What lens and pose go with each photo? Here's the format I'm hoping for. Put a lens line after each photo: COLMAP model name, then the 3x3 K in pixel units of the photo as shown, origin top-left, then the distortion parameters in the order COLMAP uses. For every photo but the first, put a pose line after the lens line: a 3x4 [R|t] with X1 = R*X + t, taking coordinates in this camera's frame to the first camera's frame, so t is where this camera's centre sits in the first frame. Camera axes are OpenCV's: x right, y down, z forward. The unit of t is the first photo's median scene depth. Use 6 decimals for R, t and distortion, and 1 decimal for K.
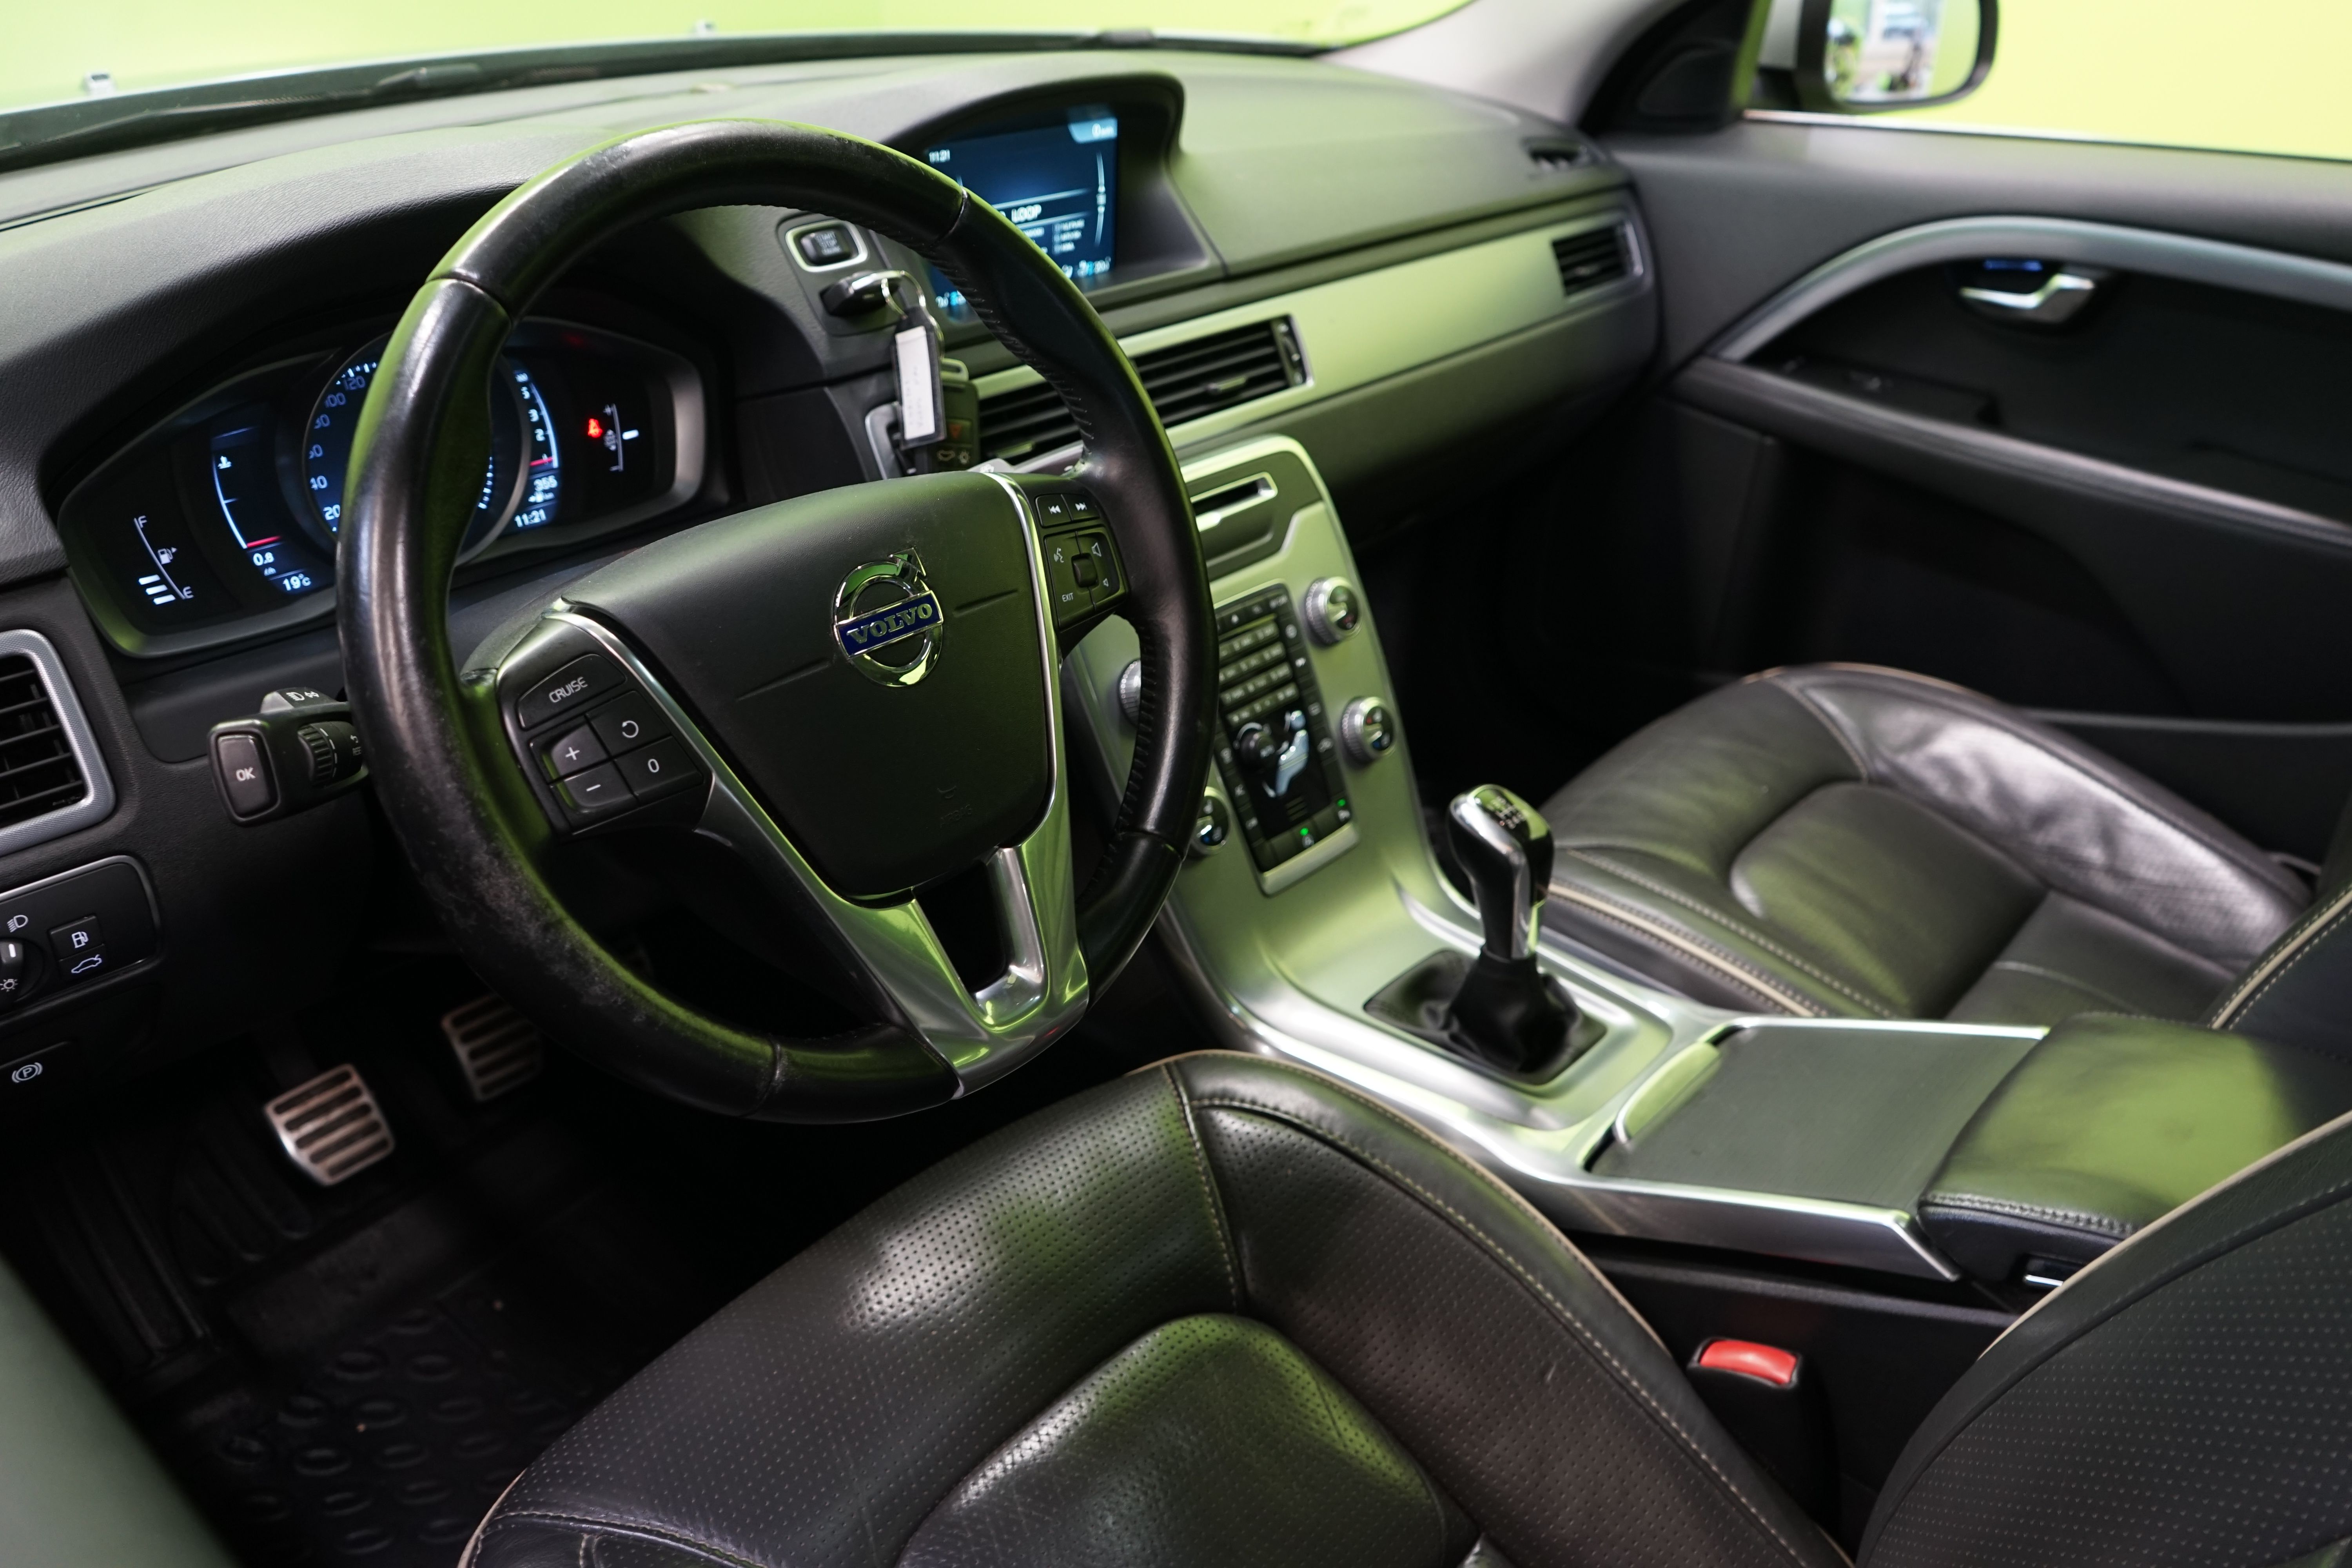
lens RADIAL K [[1659.8, 0, 1176.0], [0, 1659.8, 784.0], [0, 0, 1]] dist [-0.041872, 0.006256]
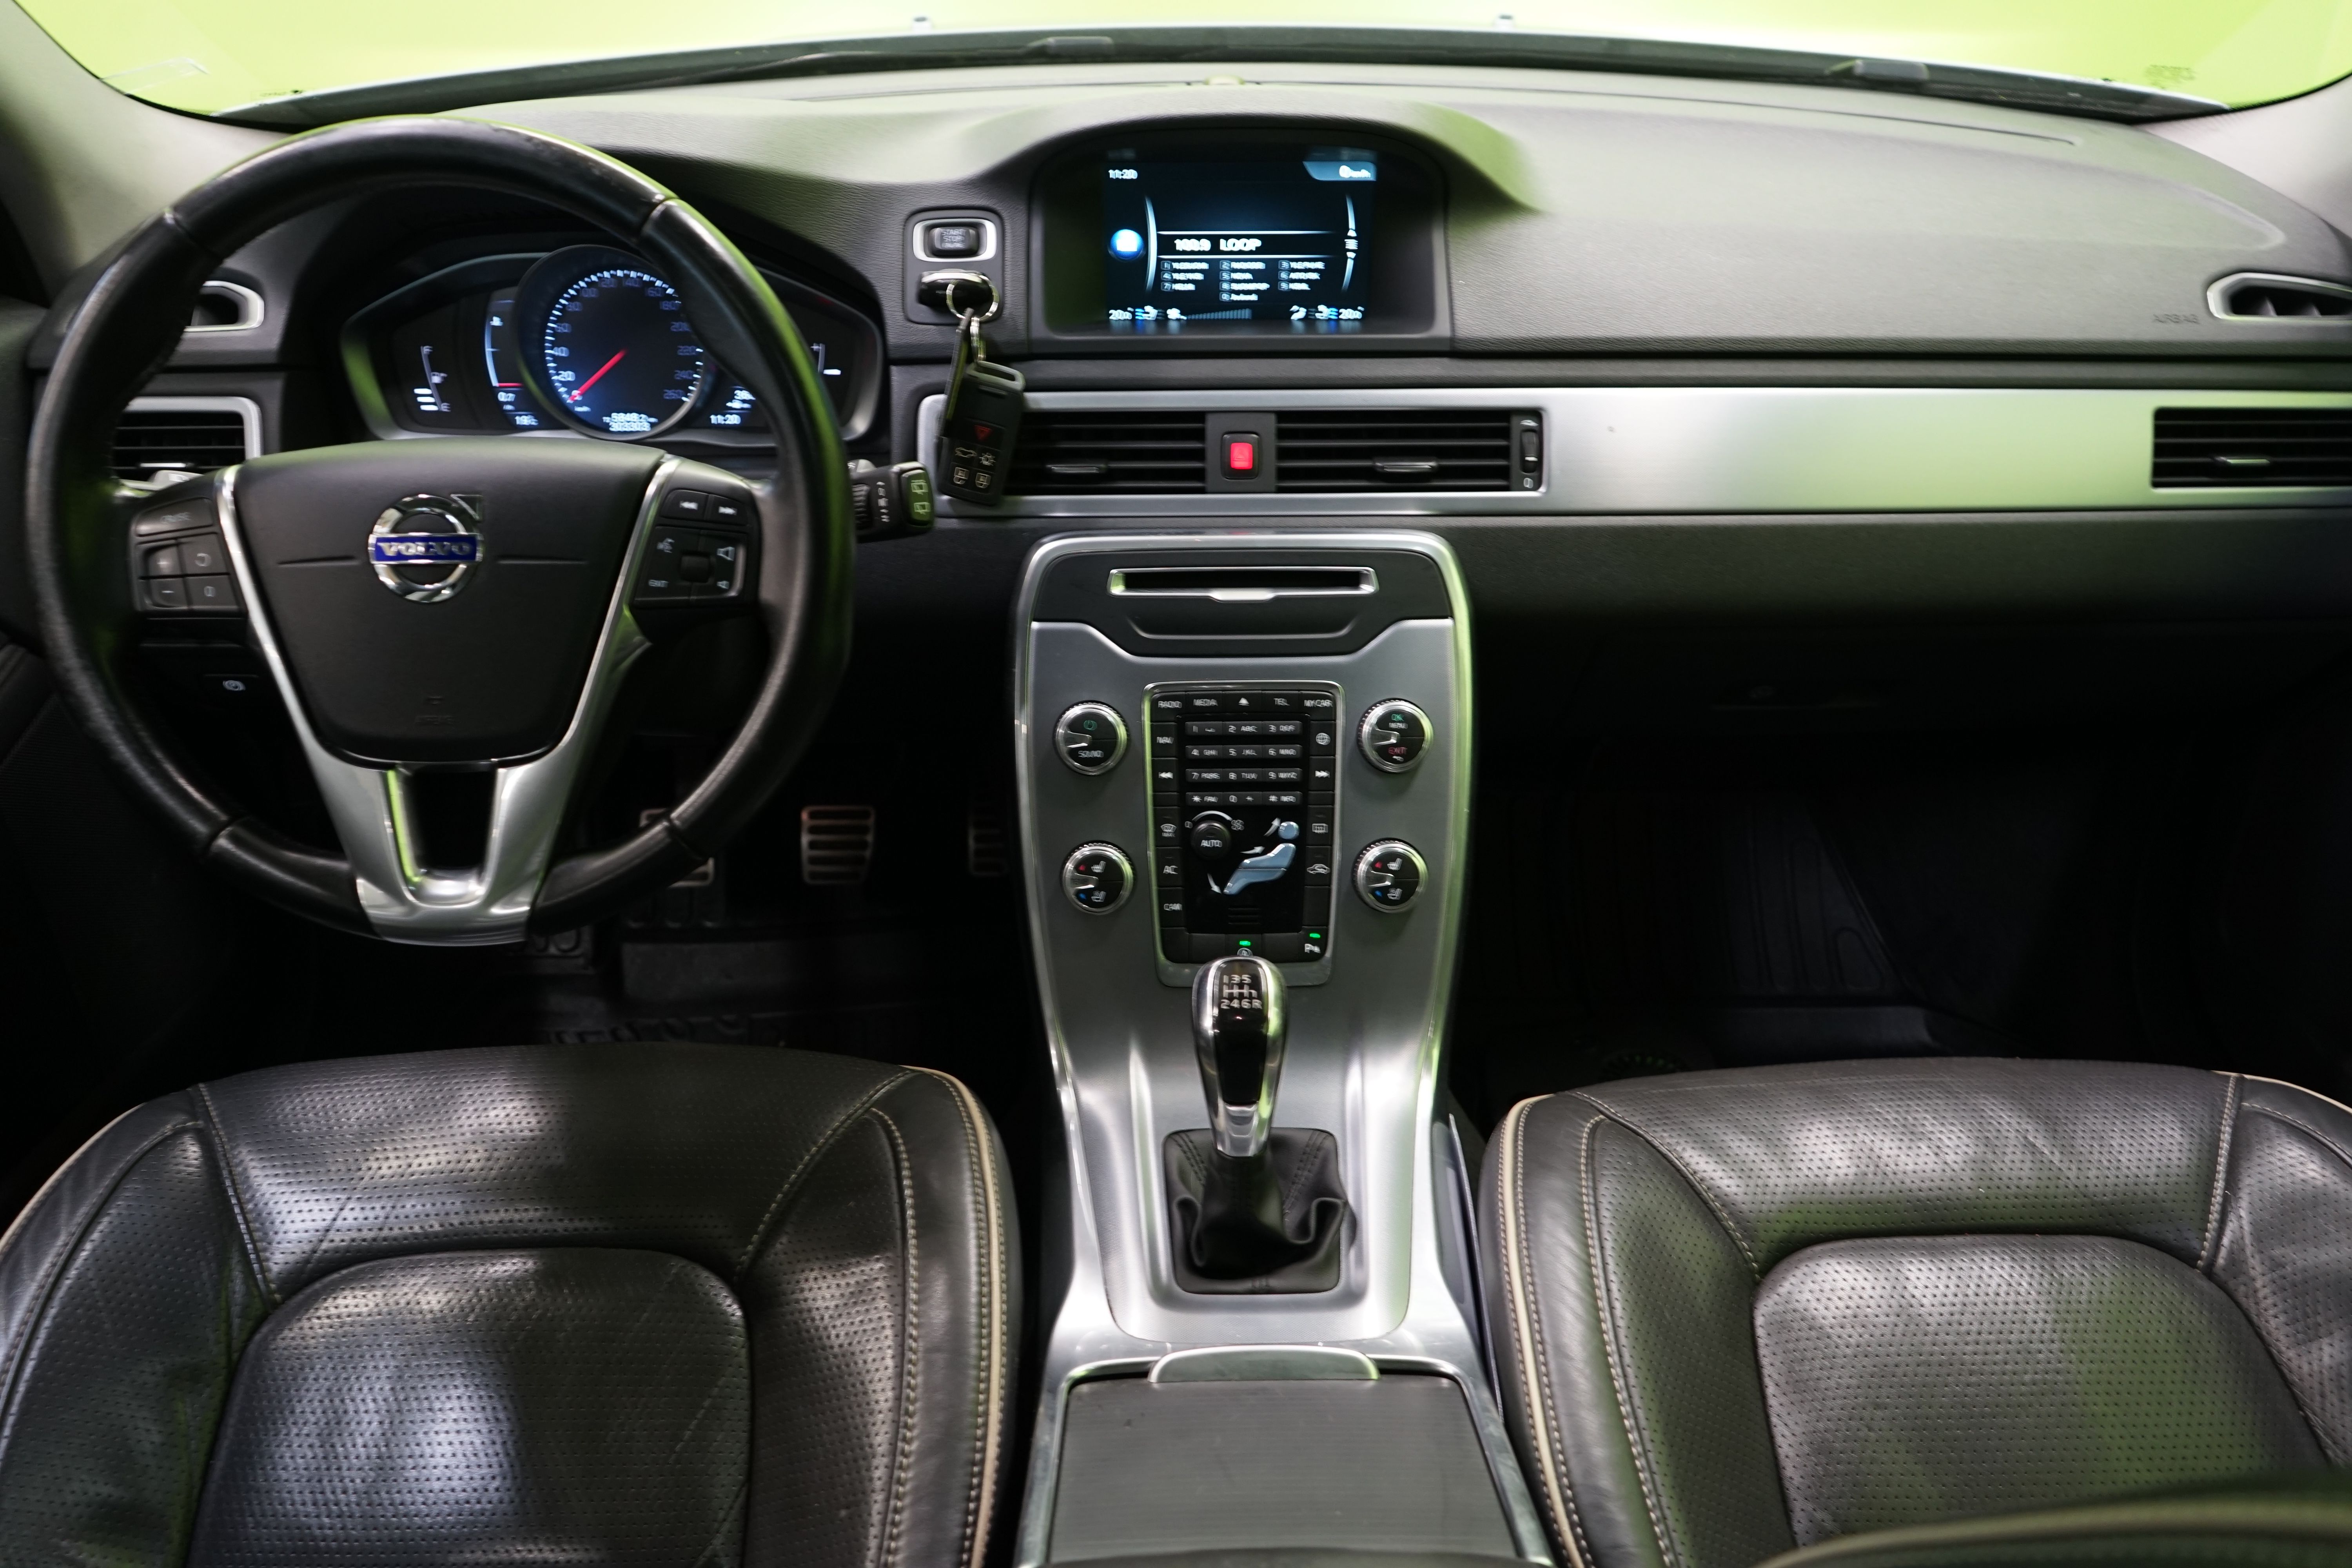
lens RADIAL K [[1659.8, 0, 1176.0], [0, 1659.8, 784.0], [0, 0, 1]] dist [-0.041872, 0.006256]
pose [[0.708840, 0.360122, -0.606514, 0.574705], [-0.347903, 0.926482, 0.143507, -0.171787], [0.613604, 0.109285, 0.782015, 0.239106]]
